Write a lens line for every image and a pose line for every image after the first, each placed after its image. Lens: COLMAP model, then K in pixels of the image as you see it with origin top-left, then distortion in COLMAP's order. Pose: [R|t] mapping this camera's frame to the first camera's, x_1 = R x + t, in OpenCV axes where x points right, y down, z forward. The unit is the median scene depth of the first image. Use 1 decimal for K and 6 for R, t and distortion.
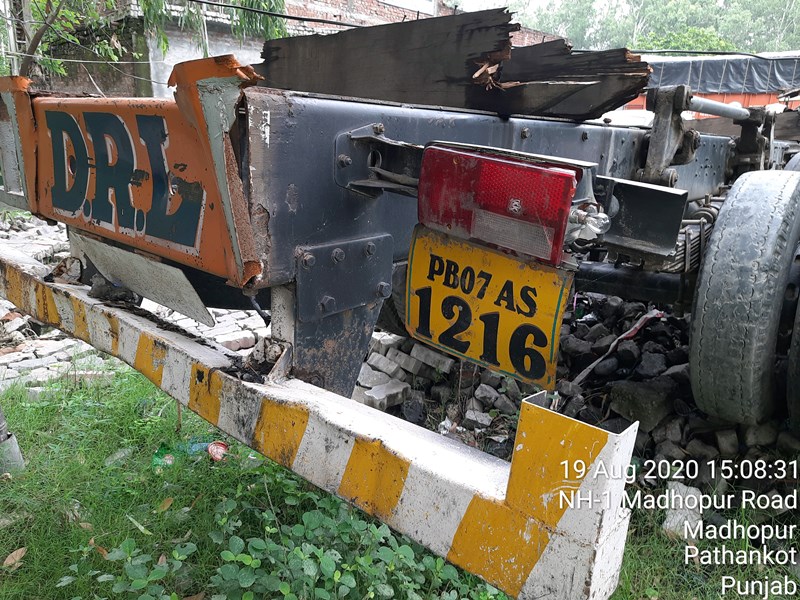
lens RADIAL K [[590.5, 0, 397.4], [0, 590.5, 307.3], [0, 0, 1]] dist [0.094046, -0.109825]
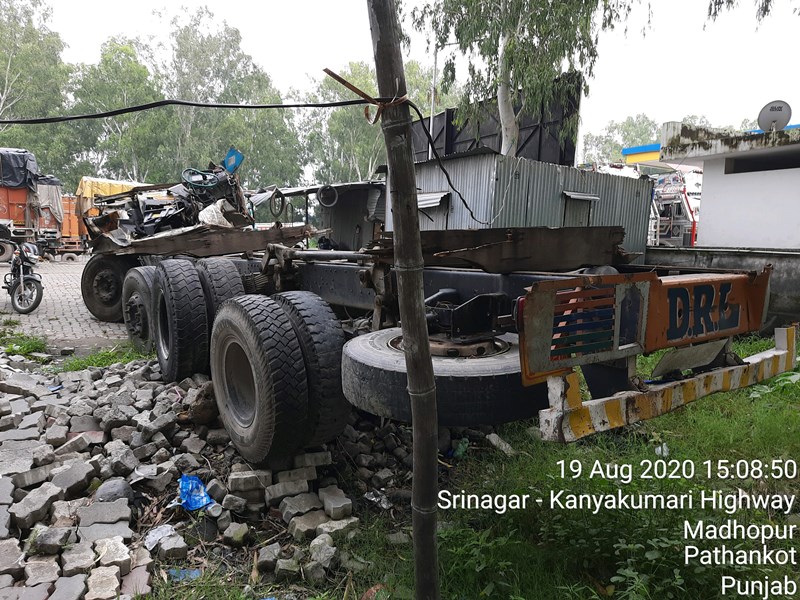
lens RADIAL K [[590.5, 0, 397.4], [0, 590.5, 307.3], [0, 0, 1]] dist [0.094046, -0.109825]
pose [[0.173309, -0.166330, 0.970720, -2.955795], [0.278211, 0.953760, 0.113753, -0.839666], [-0.944755, 0.250350, 0.211570, 1.675358]]
